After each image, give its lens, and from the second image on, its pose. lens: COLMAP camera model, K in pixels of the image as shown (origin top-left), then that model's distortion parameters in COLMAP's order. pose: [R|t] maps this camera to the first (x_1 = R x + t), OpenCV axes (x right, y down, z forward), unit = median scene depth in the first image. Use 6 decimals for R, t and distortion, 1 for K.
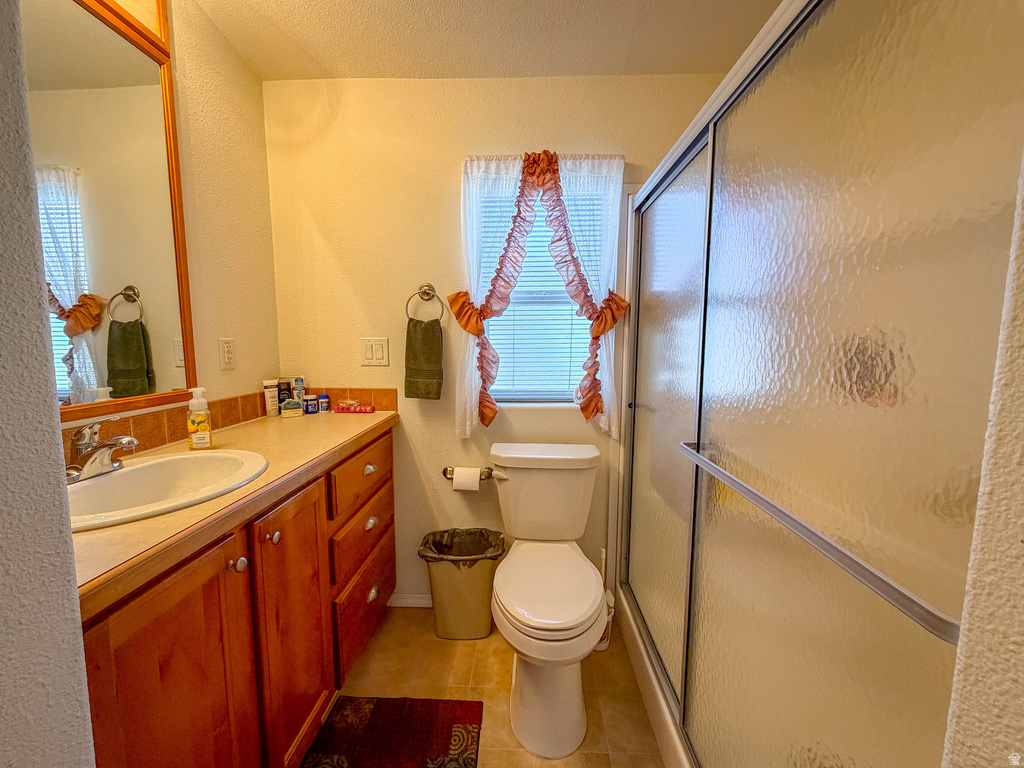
lens RADIAL K [[410.3, 0, 514.6], [0, 410.3, 379.4], [0, 0, 1]] dist [-0.002977, -0.000199]
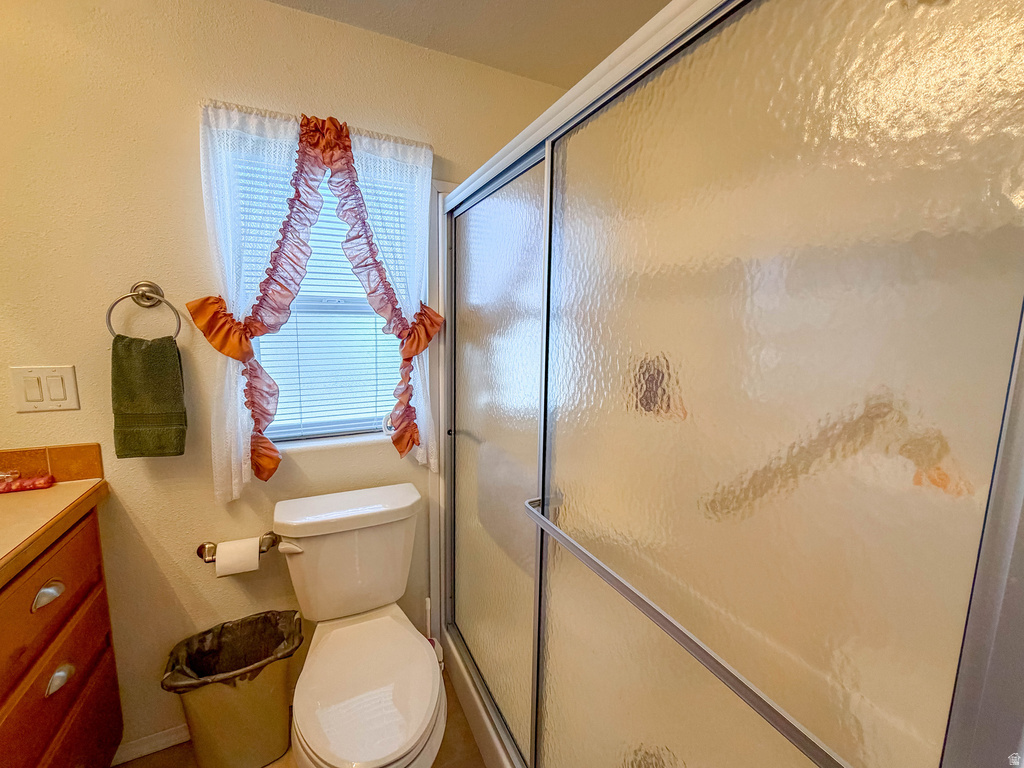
lens RADIAL K [[420.0, 0, 514.5], [0, 420.0, 382.9], [0, 0, 1]] dist [-0.002024, -0.000509]
pose [[0.884288, -0.053986, 0.463810, -0.012360], [0.034121, 0.998109, 0.051122, -0.088943], [-0.465693, -0.029380, 0.884458, 0.128748]]
